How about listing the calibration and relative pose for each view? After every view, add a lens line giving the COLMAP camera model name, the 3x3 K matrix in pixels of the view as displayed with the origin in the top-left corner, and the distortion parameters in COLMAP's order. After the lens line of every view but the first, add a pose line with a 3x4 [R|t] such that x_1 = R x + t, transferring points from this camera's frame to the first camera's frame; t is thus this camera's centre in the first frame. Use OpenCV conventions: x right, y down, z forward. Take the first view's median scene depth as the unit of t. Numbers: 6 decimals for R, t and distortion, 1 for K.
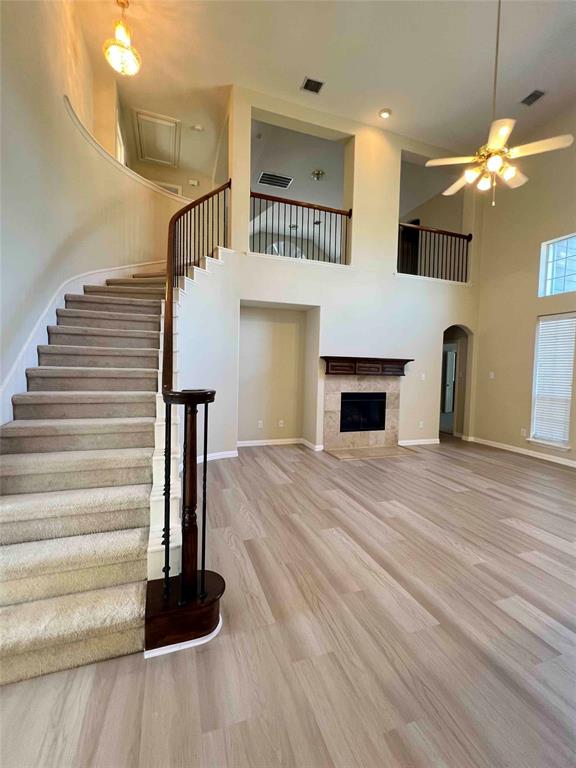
lens RADIAL K [[338.0, 0, 286.9], [0, 338.0, 383.7], [0, 0, 1]] dist [-0.002249, 0.000919]
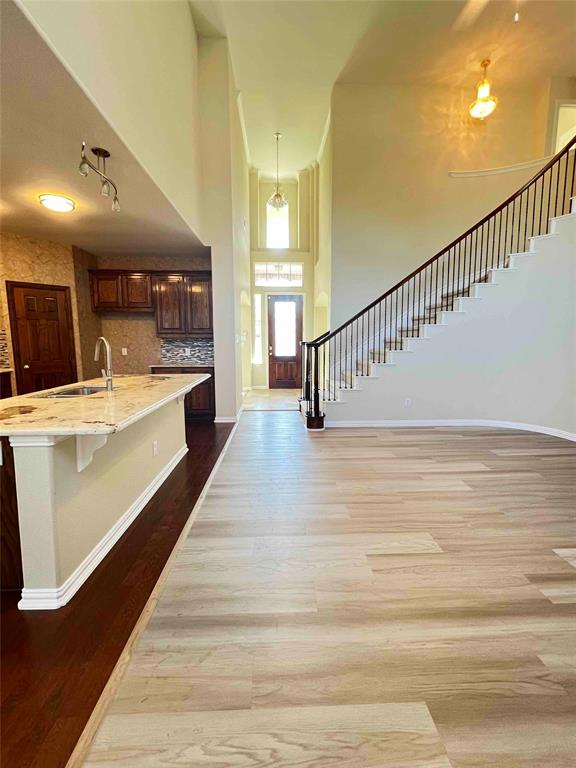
lens RADIAL K [[338.0, 0, 294.3], [0, 338.0, 382.7], [0, 0, 1]] dist [-0.002249, 0.000919]
pose [[-0.281580, 0.097873, -0.954533, 0.772371], [-0.051595, 0.991801, 0.116914, 0.007603], [0.958149, 0.082170, -0.274222, 0.505286]]
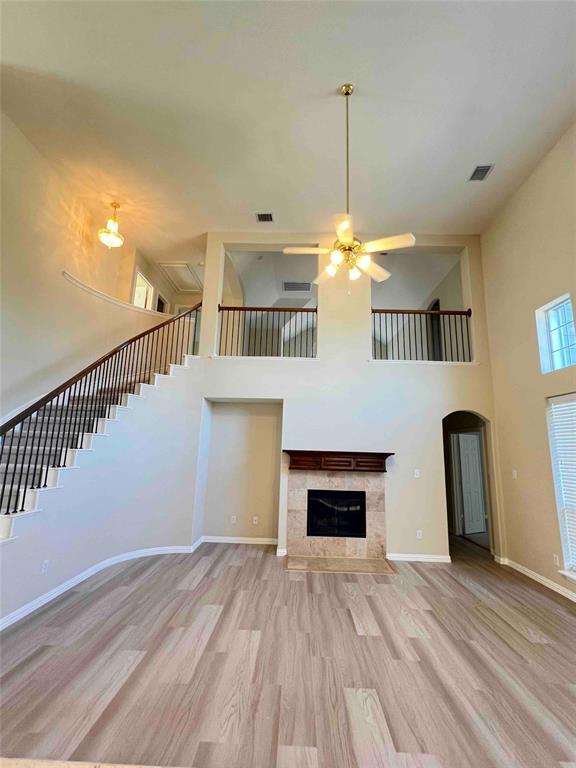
lens RADIAL K [[338.0, 0, 286.4], [0, 338.0, 384.2], [0, 0, 1]] dist [-0.002249, 0.000919]
pose [[0.935150, -0.063993, -0.348425, 0.454283], [-0.023012, 0.970498, -0.240008, -0.030848], [0.353505, 0.232461, 0.906088, 0.080027]]
